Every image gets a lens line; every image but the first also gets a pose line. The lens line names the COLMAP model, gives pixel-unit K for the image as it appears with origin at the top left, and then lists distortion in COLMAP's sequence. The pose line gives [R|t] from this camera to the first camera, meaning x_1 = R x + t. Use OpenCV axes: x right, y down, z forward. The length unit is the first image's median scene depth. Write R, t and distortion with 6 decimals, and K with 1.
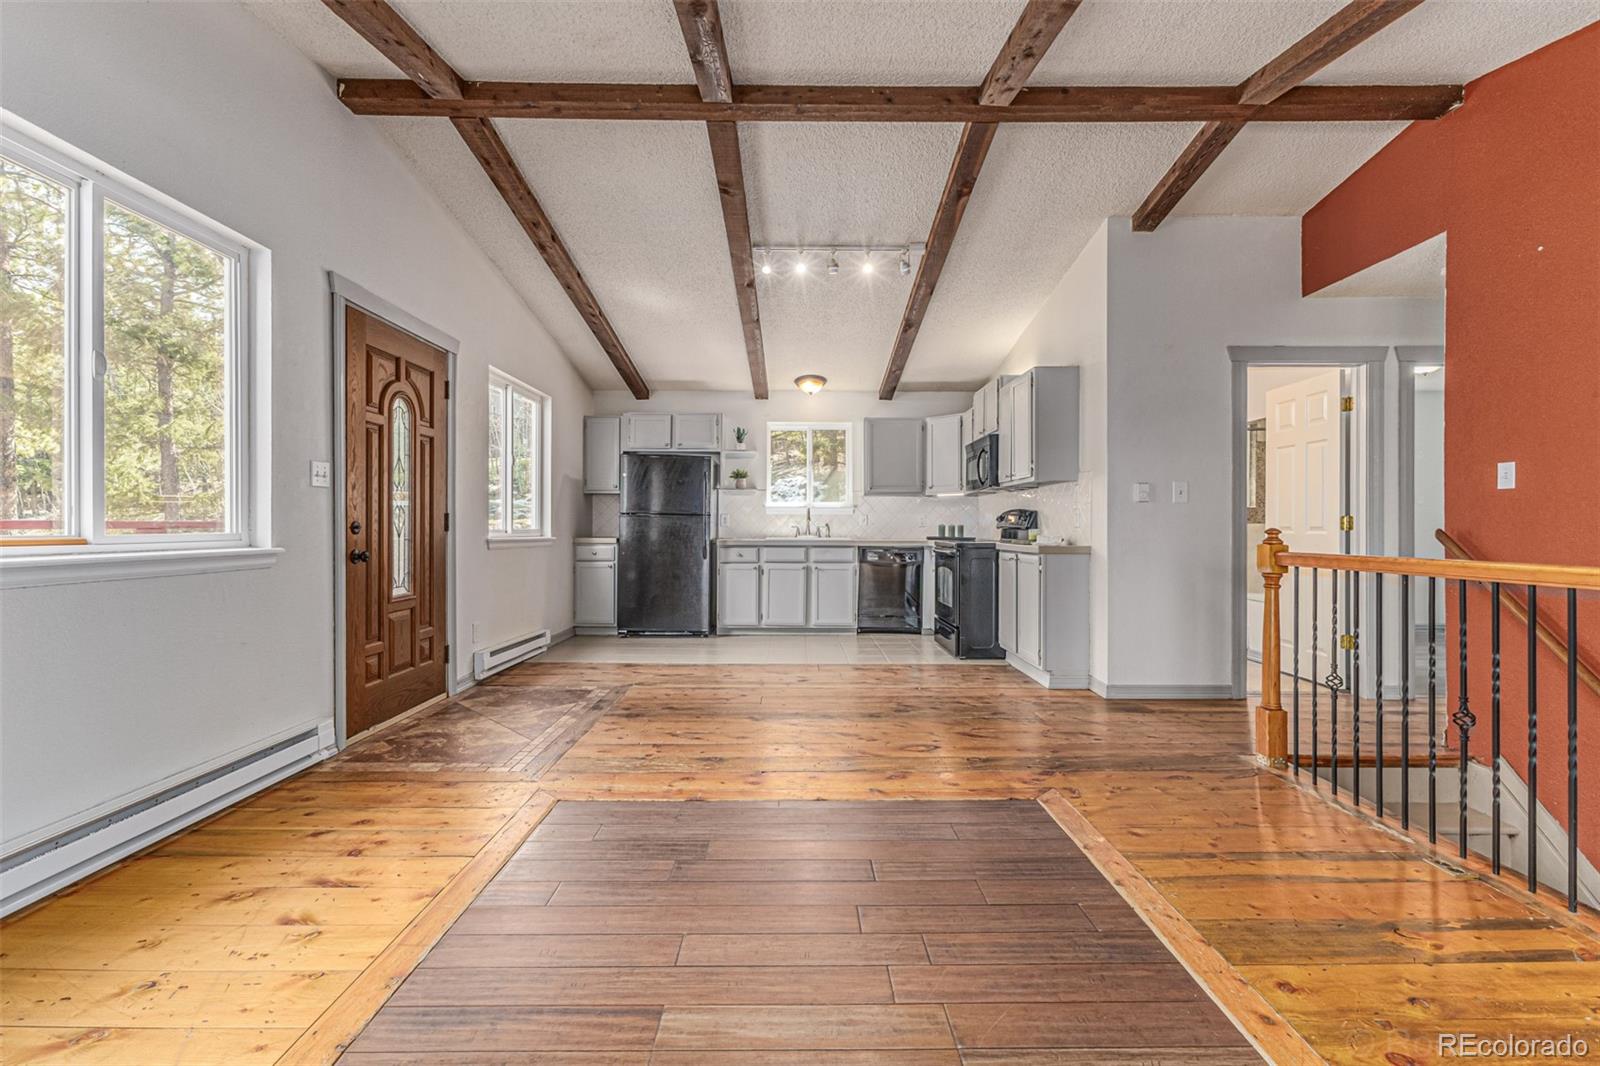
lens RADIAL K [[691.2, 0, 797.6], [0, 691.2, 522.3], [0, 0, 1]] dist [0.006878, -0.000634]
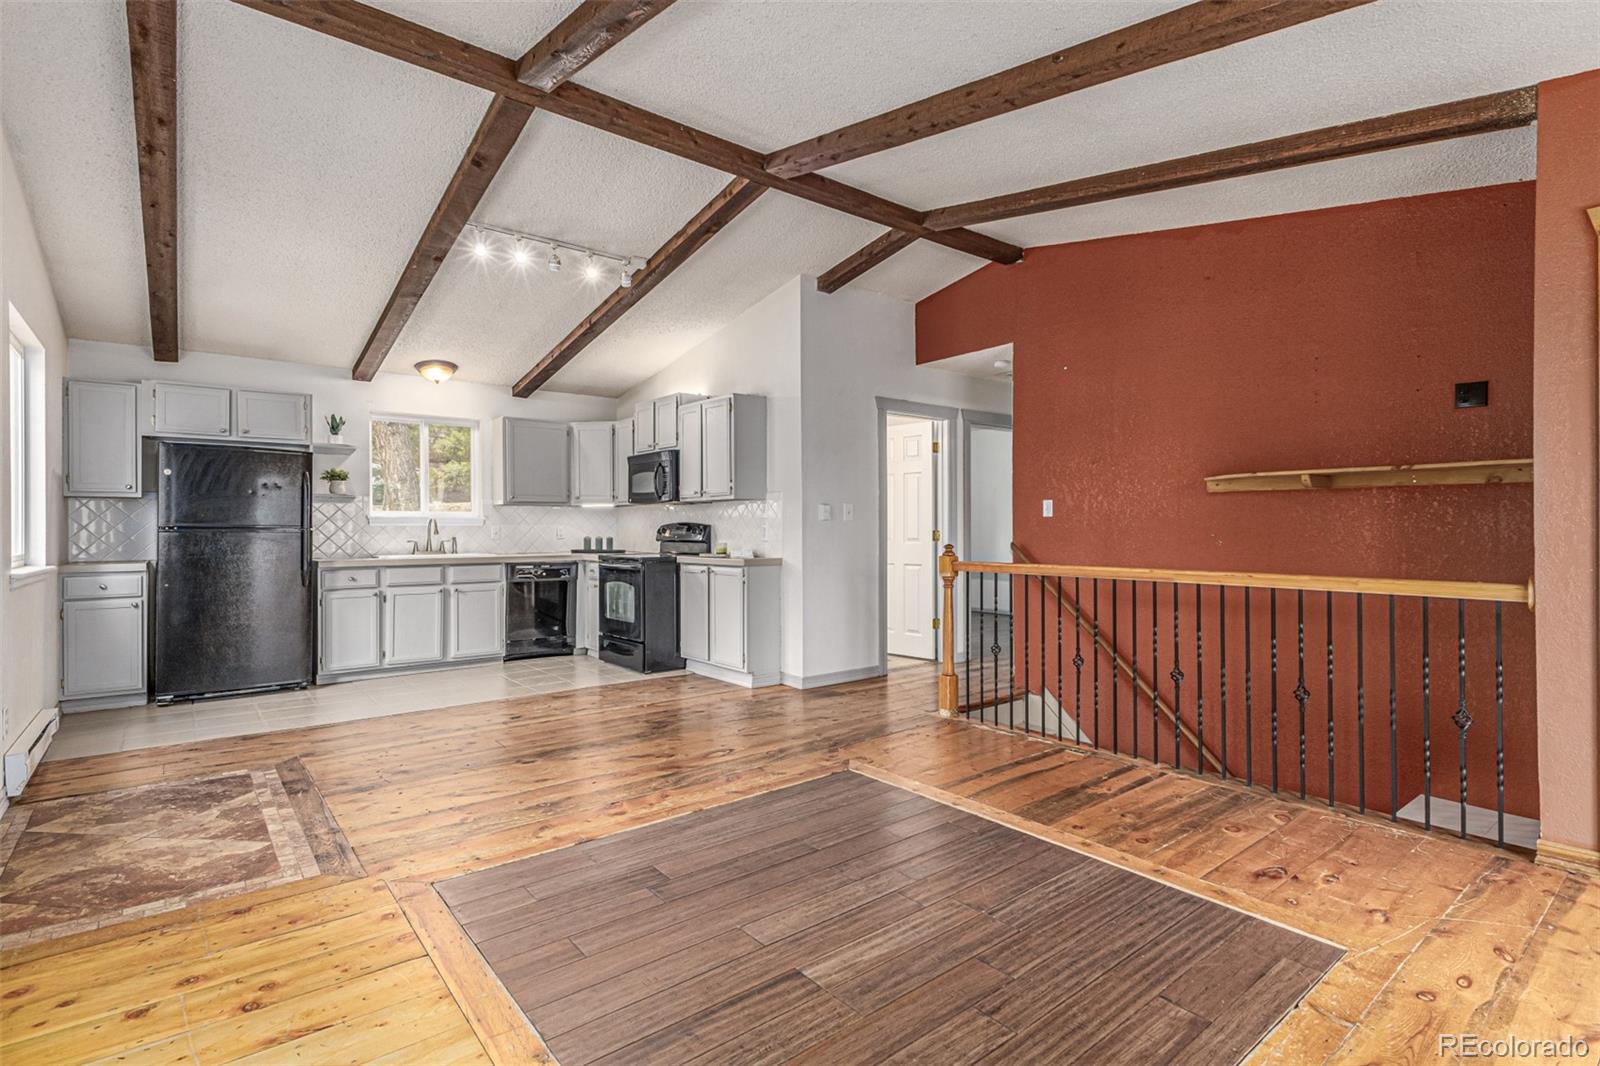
lens RADIAL K [[776.6, 0, 801.4], [0, 776.6, 527.7], [0, 0, 1]] dist [0.017226, -0.007692]
pose [[0.781414, -0.005248, 0.623991, -0.409679], [0.001718, 0.999979, 0.006259, -0.027784], [-0.624011, -0.003819, 0.781406, -0.020848]]
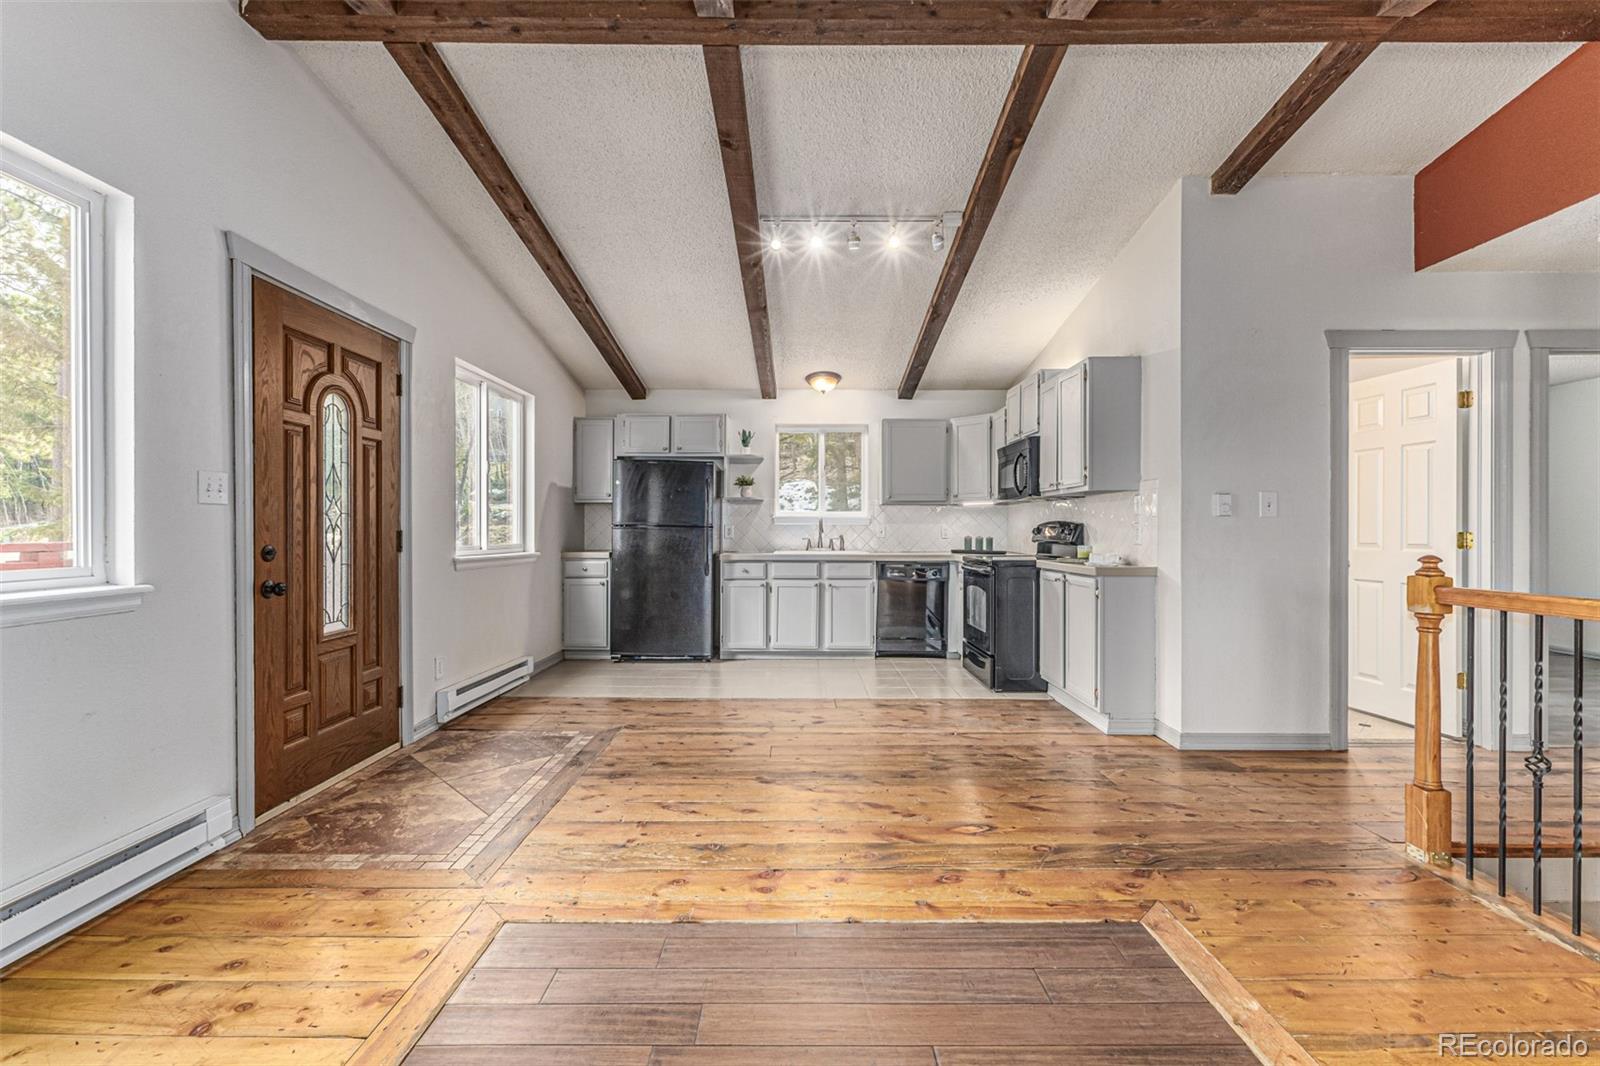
lens RADIAL K [[686.0, 0, 797.8], [0, 686.0, 529.4], [0, 0, 1]] dist [0.010014, -0.003624]
pose [[0.999970, -0.001083, -0.007621, -0.014290], [0.001128, 0.999982, 0.005843, -0.021011], [0.007615, -0.005851, 0.999954, 0.177909]]
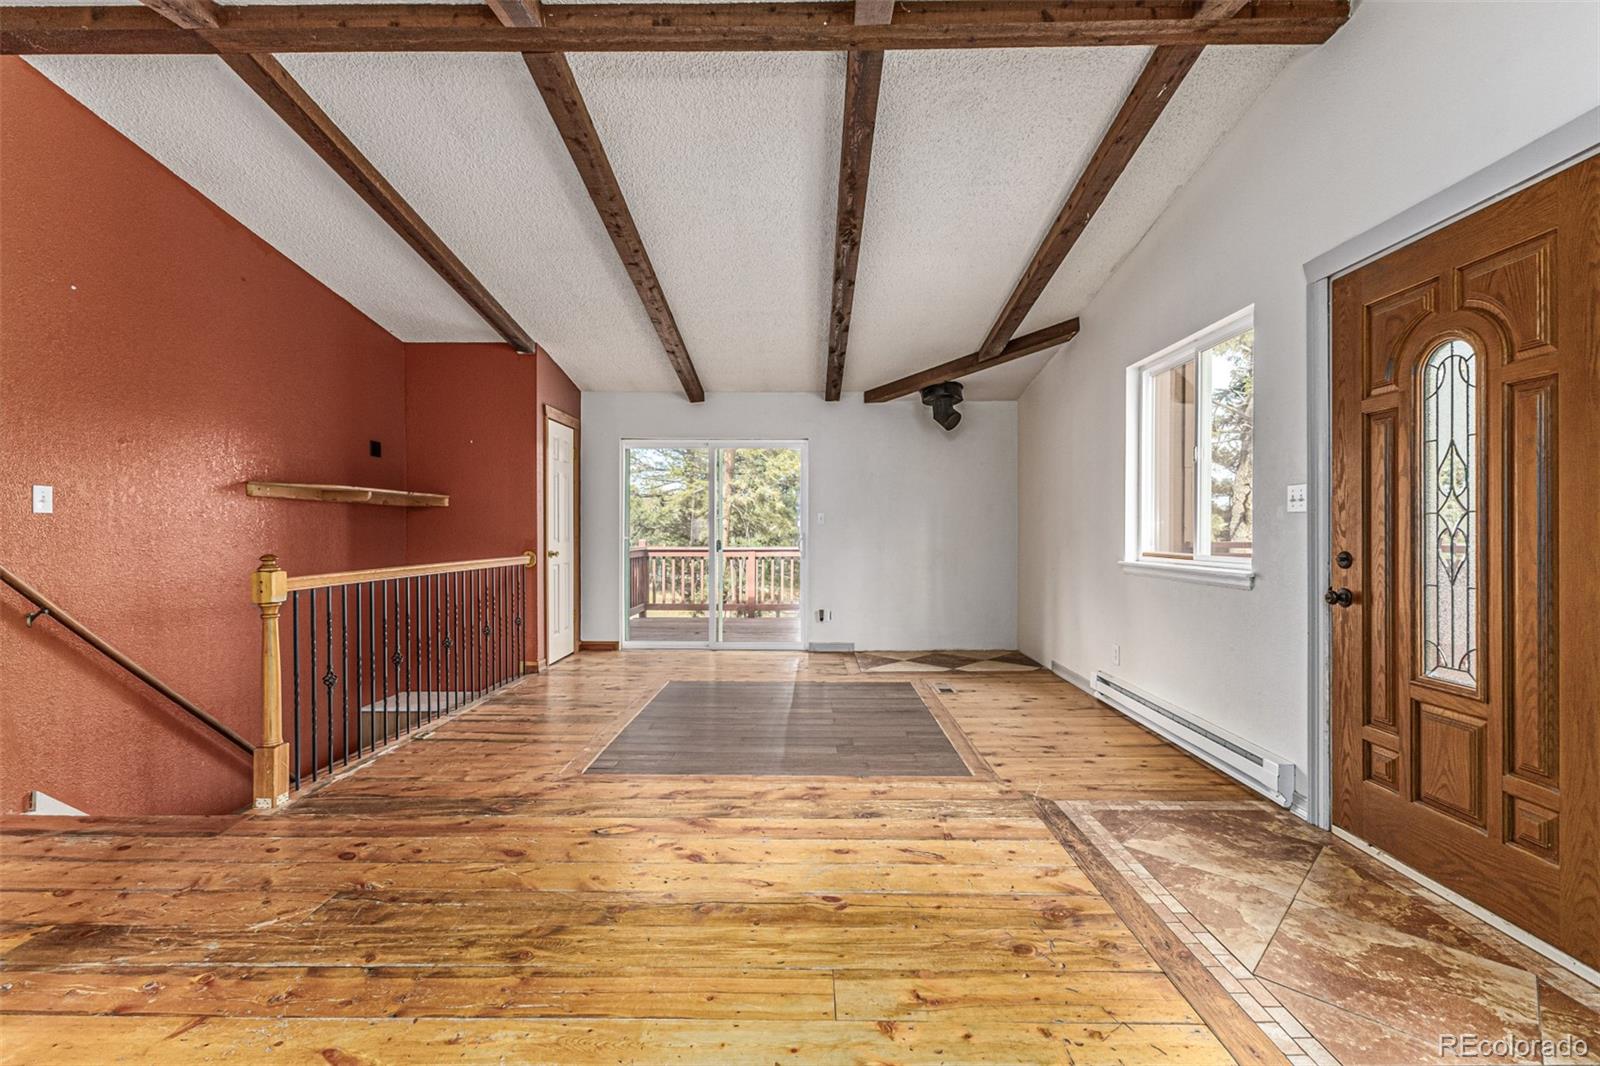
lens RADIAL K [[691.2, 0, 797.6], [0, 691.2, 522.3], [0, 0, 1]] dist [0.006878, -0.000634]
pose [[-0.999780, -0.002064, 0.020896, -0.042438], [-0.002422, 0.999850, -0.017135, -0.016785], [-0.020858, -0.017182, -0.999635, 1.559474]]
